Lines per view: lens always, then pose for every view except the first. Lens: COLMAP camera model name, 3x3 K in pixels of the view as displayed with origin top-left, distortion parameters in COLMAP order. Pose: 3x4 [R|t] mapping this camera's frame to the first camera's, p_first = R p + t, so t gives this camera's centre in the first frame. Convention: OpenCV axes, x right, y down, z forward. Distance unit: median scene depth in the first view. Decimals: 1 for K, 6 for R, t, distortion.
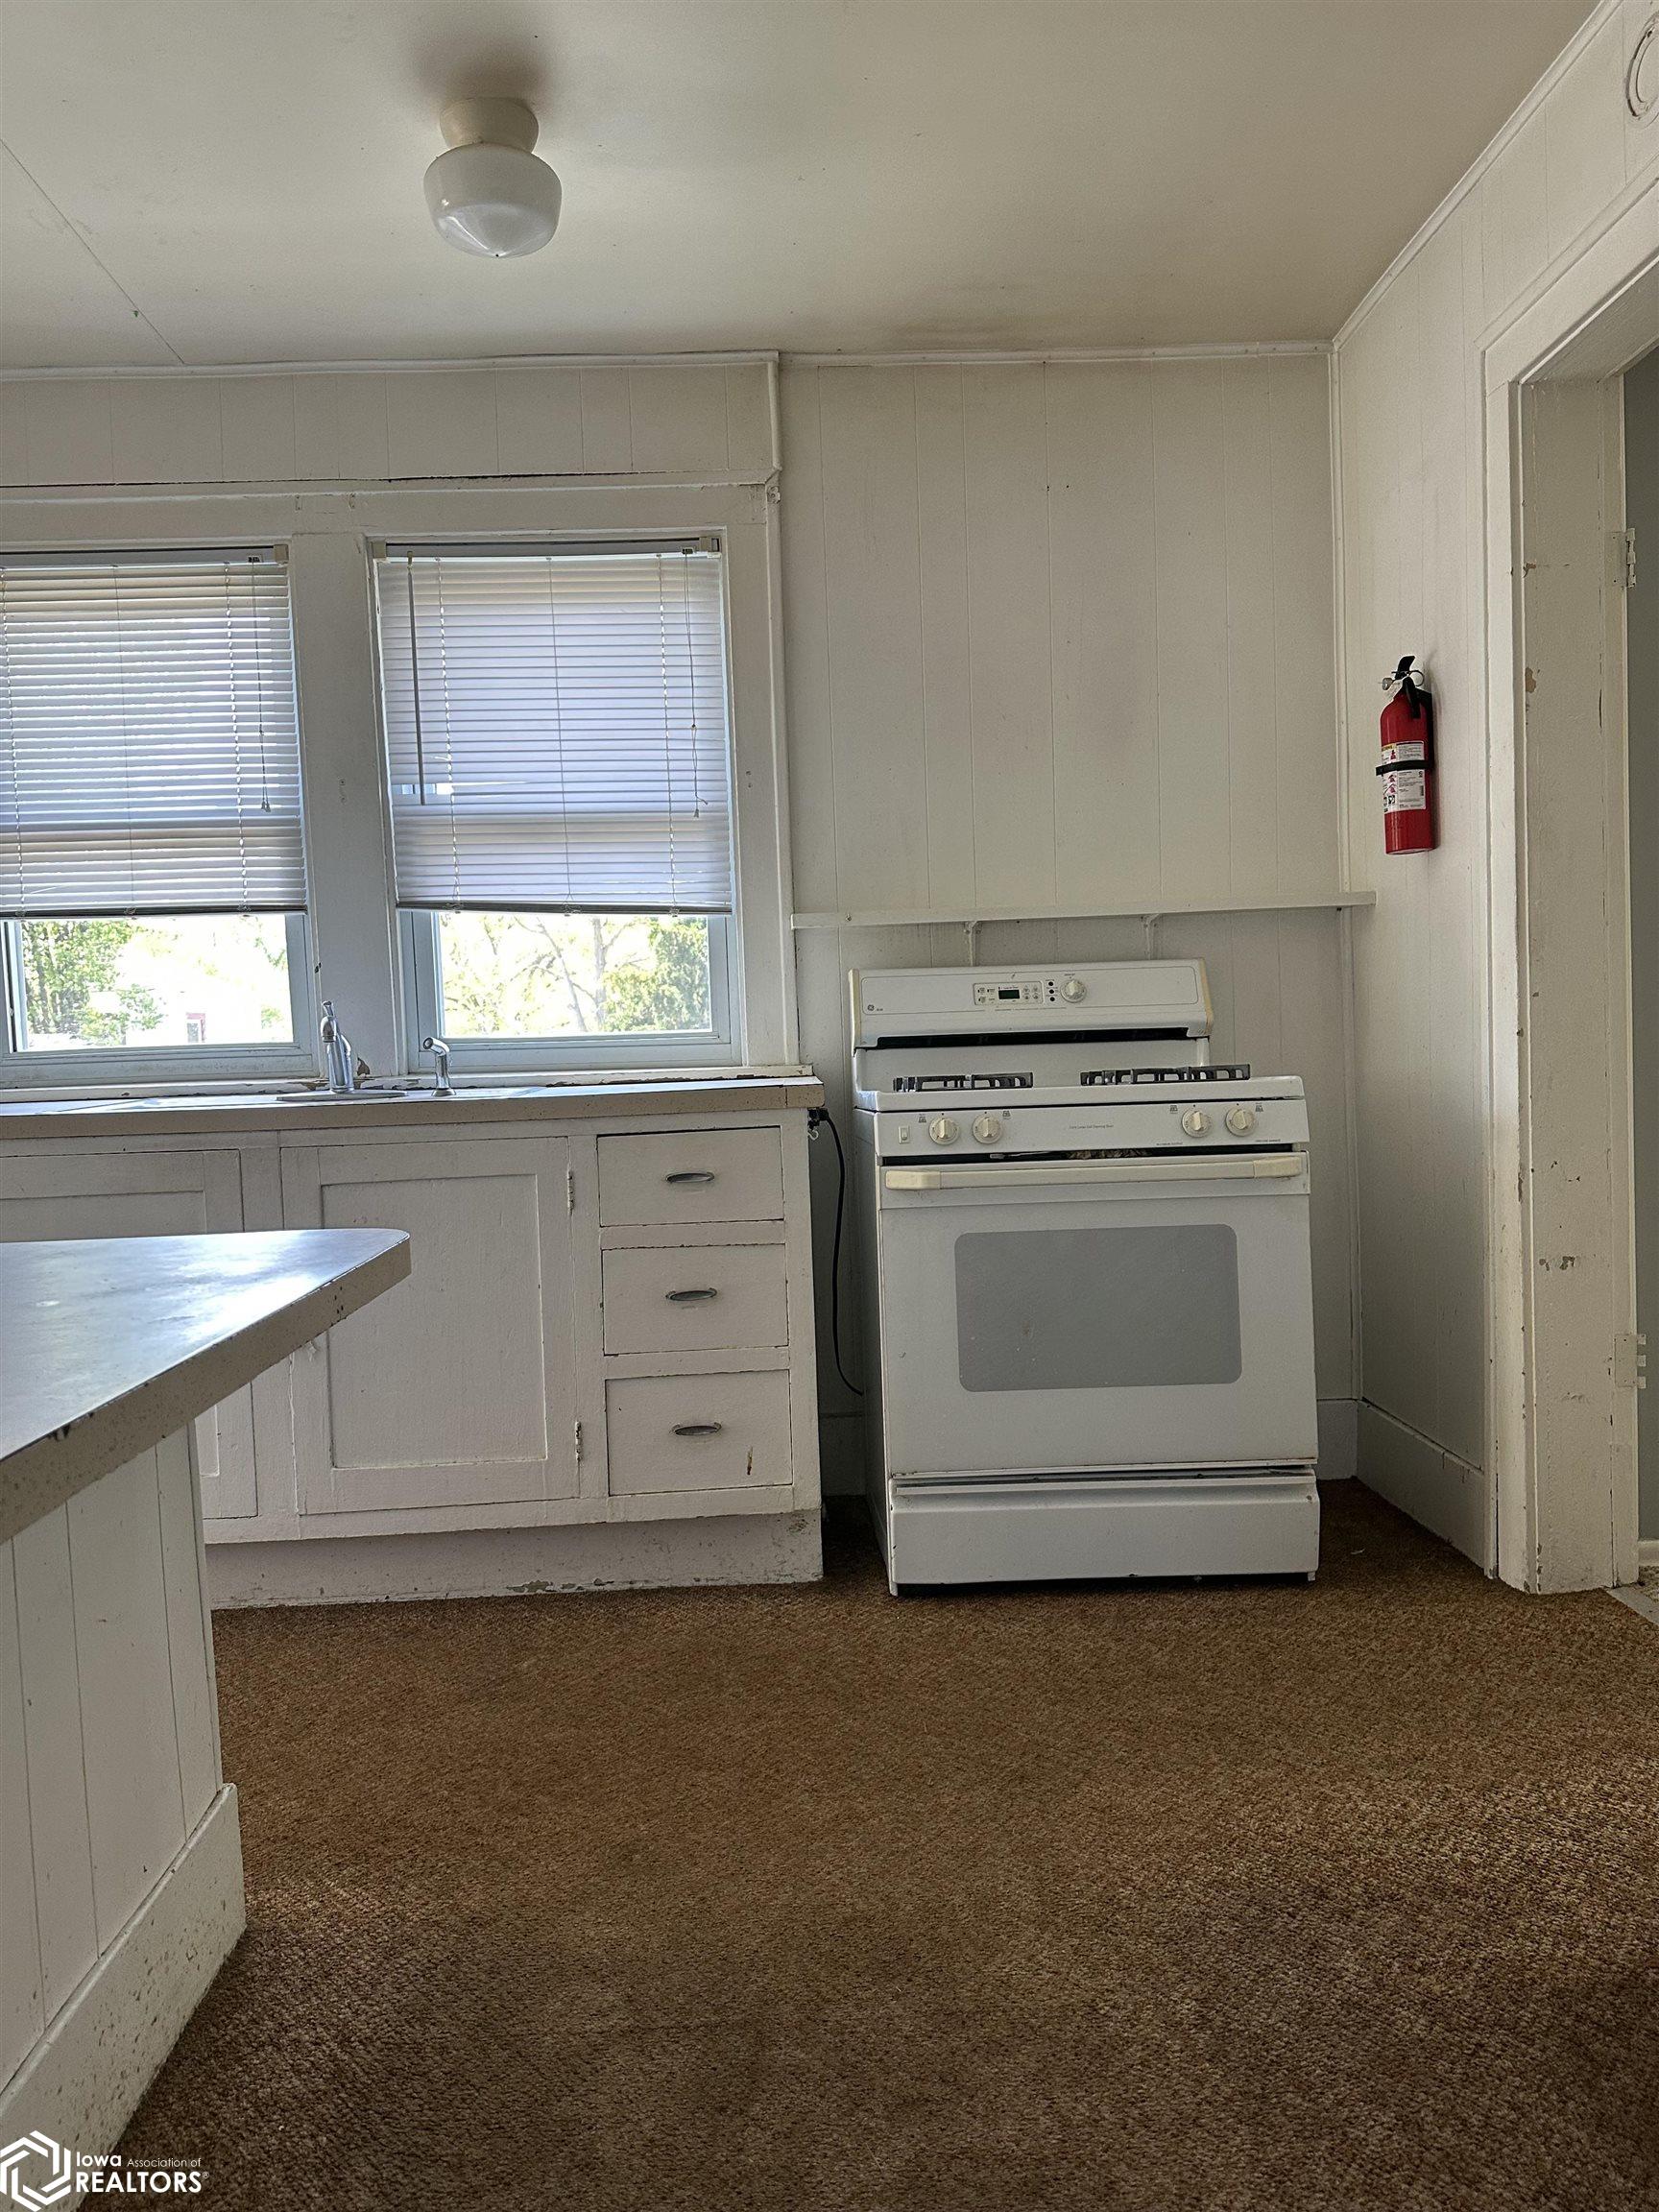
lens RADIAL K [[1580.5, 0, 843.6], [0, 1580.5, 1116.8], [0, 0, 1]] dist [0.087254, -0.098428]
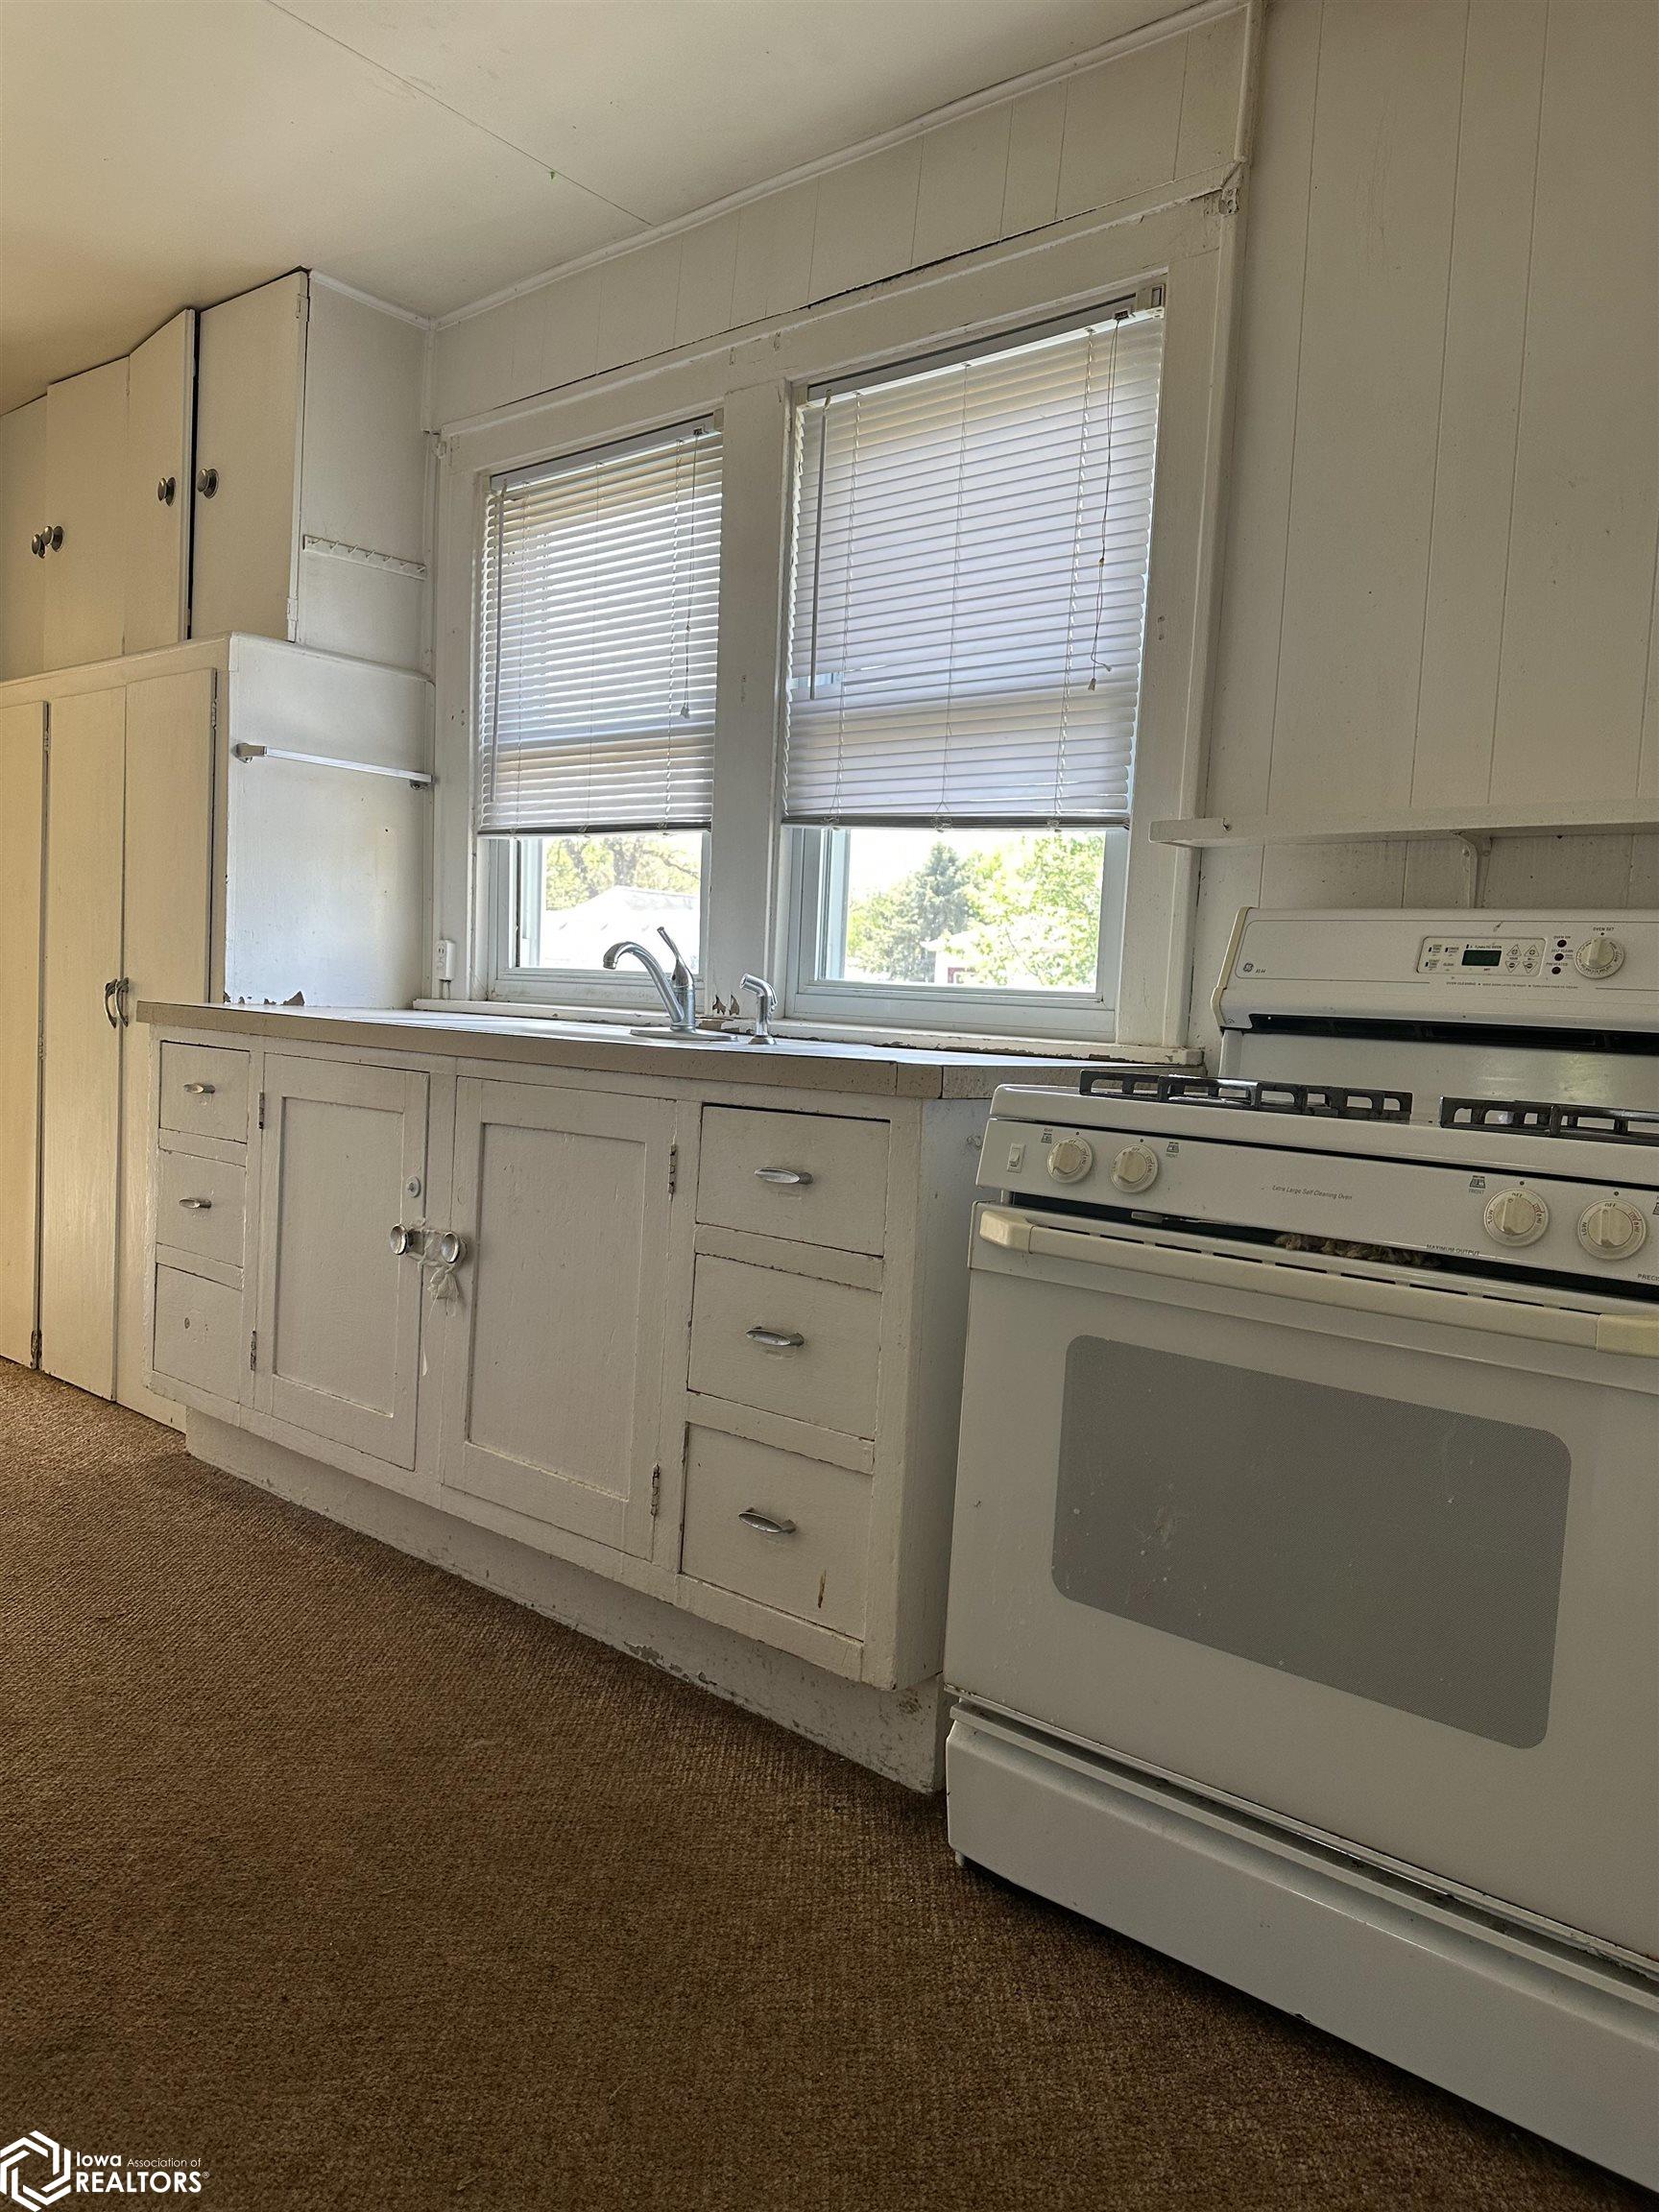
lens RADIAL K [[1580.5, 0, 832.8], [0, 1580.5, 1115.1], [0, 0, 1]] dist [0.087254, -0.098428]
pose [[0.717870, 0.118579, -0.686005, 0.345486], [-0.108794, 0.992389, 0.057690, -0.028096], [0.687624, 0.033219, 0.725306, 0.412660]]
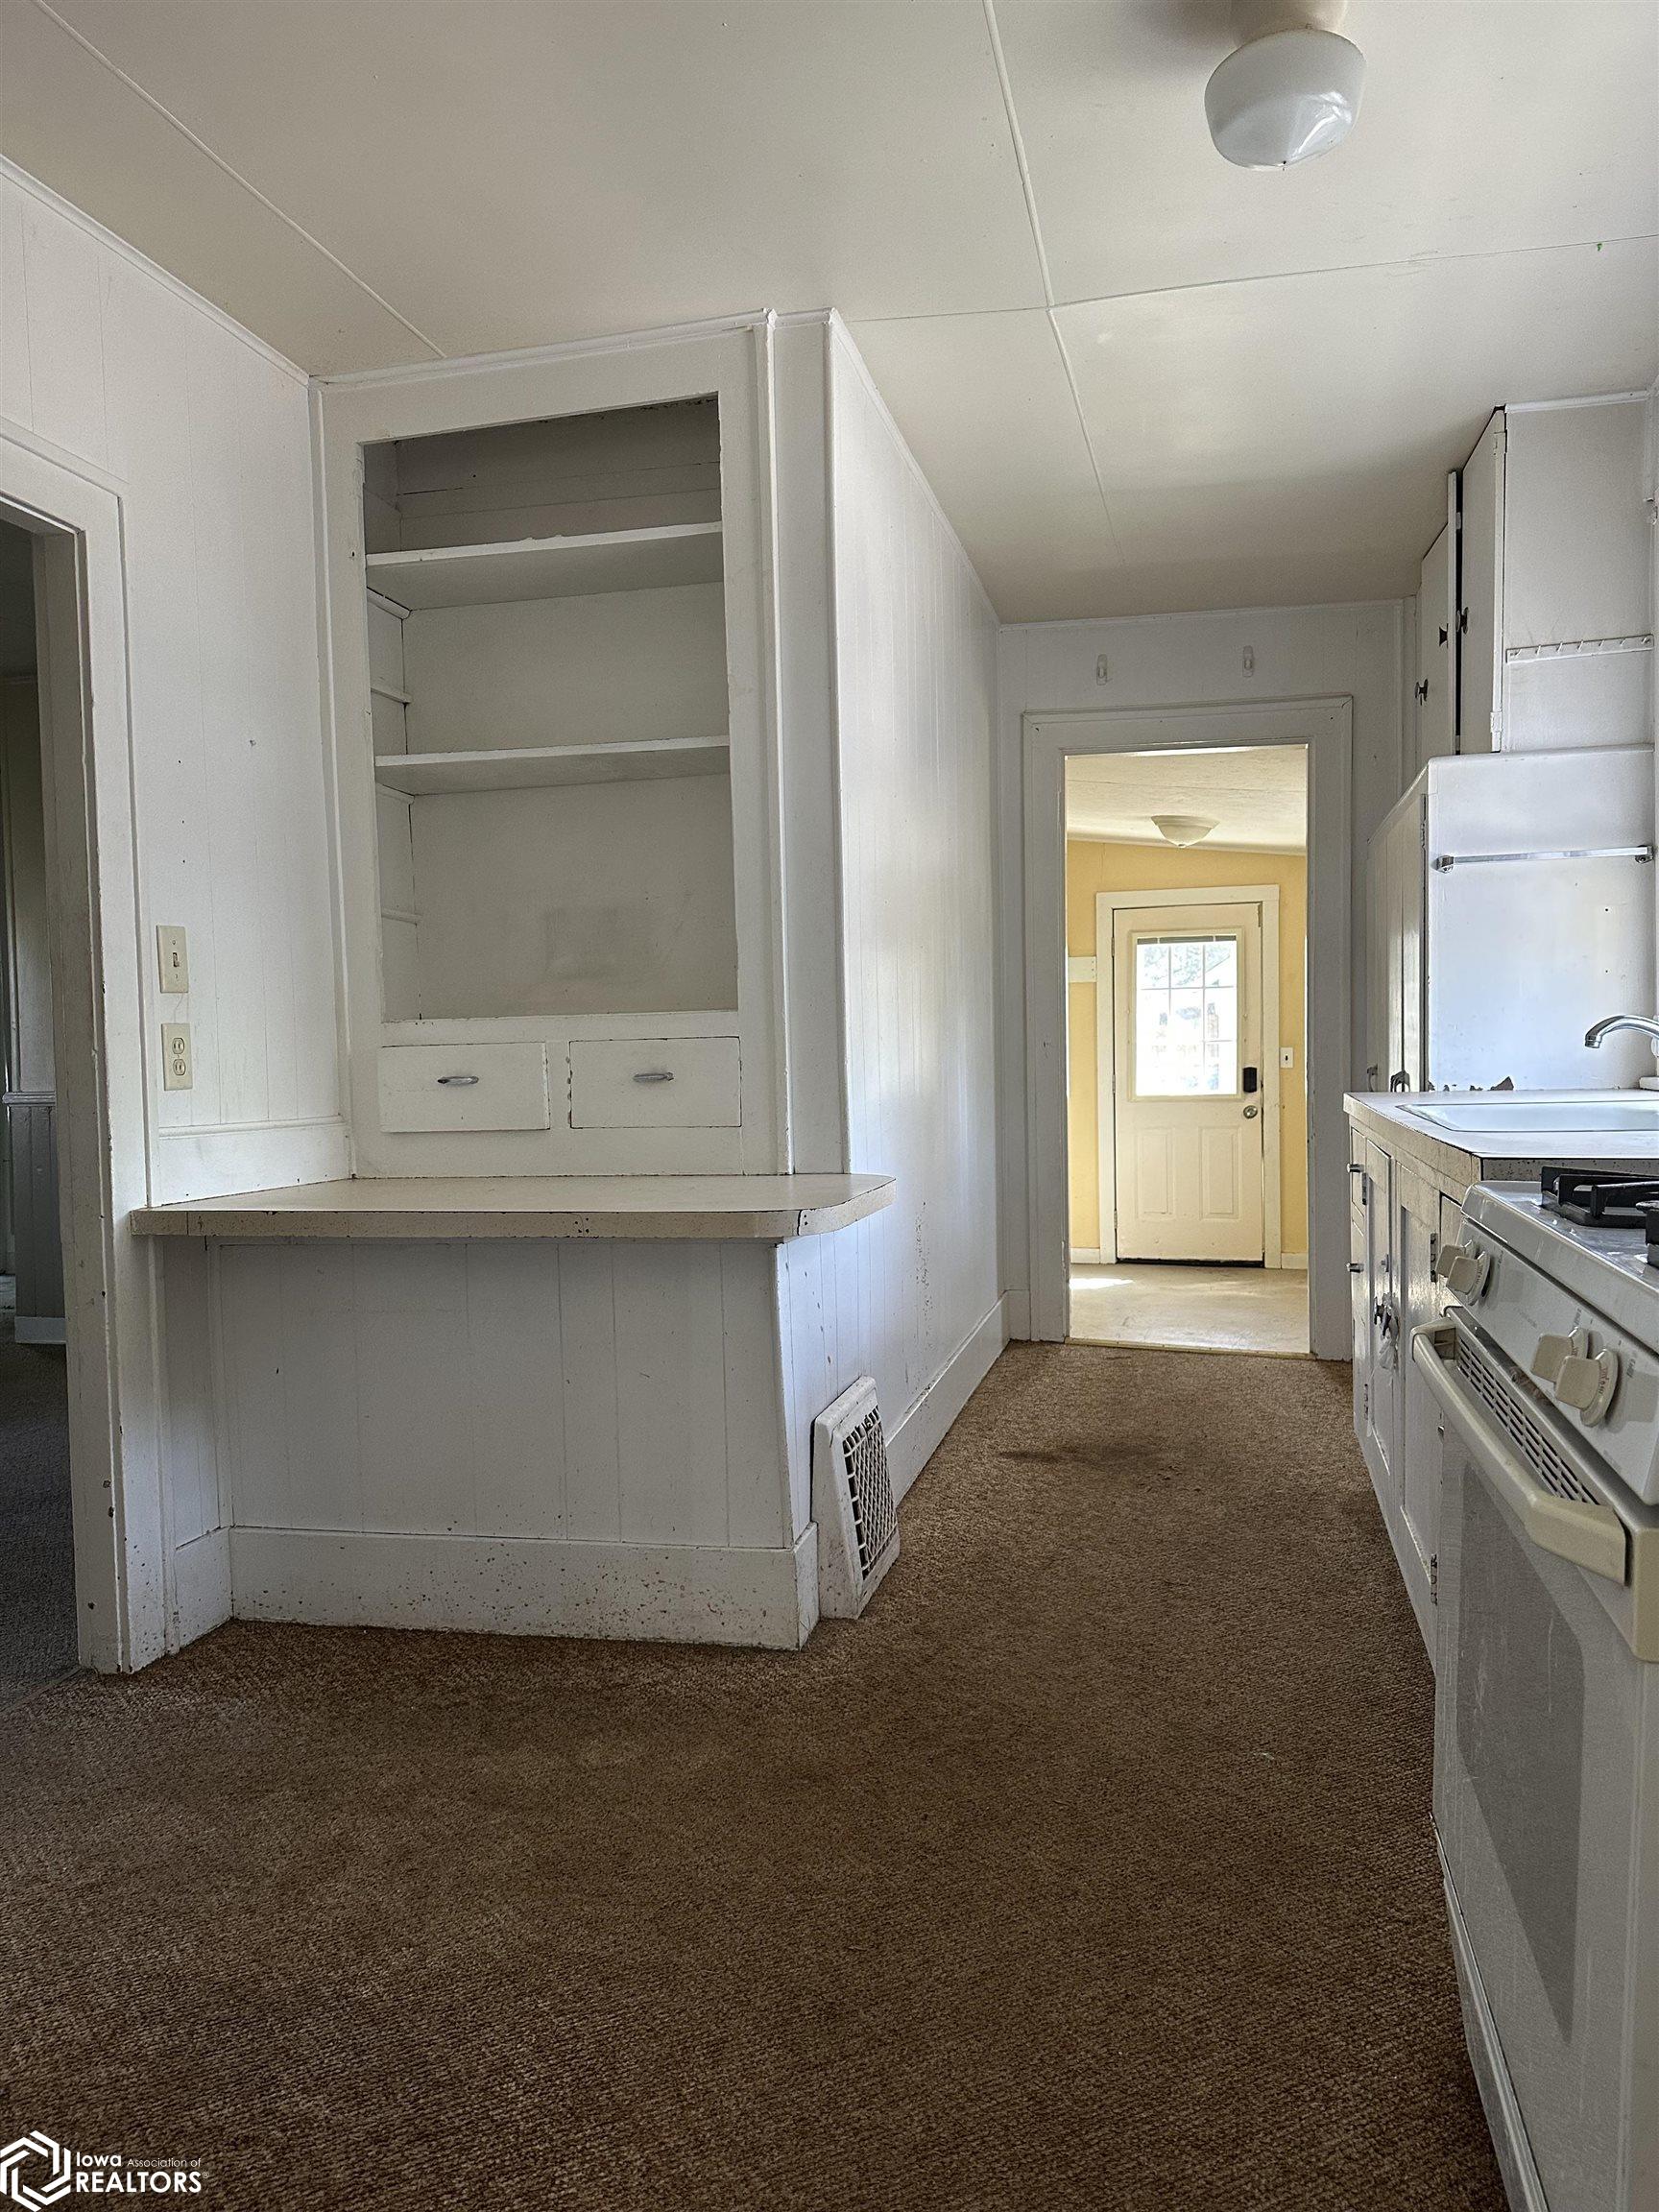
lens RADIAL K [[1580.5, 0, 817.8], [0, 1580.5, 1120.9], [0, 0, 1]] dist [0.087254, -0.098428]
pose [[-0.297684, 0.088258, -0.950576, 0.554889], [-0.017862, 0.995028, 0.097979, -0.078248], [0.954497, 0.046146, -0.294627, 0.790047]]
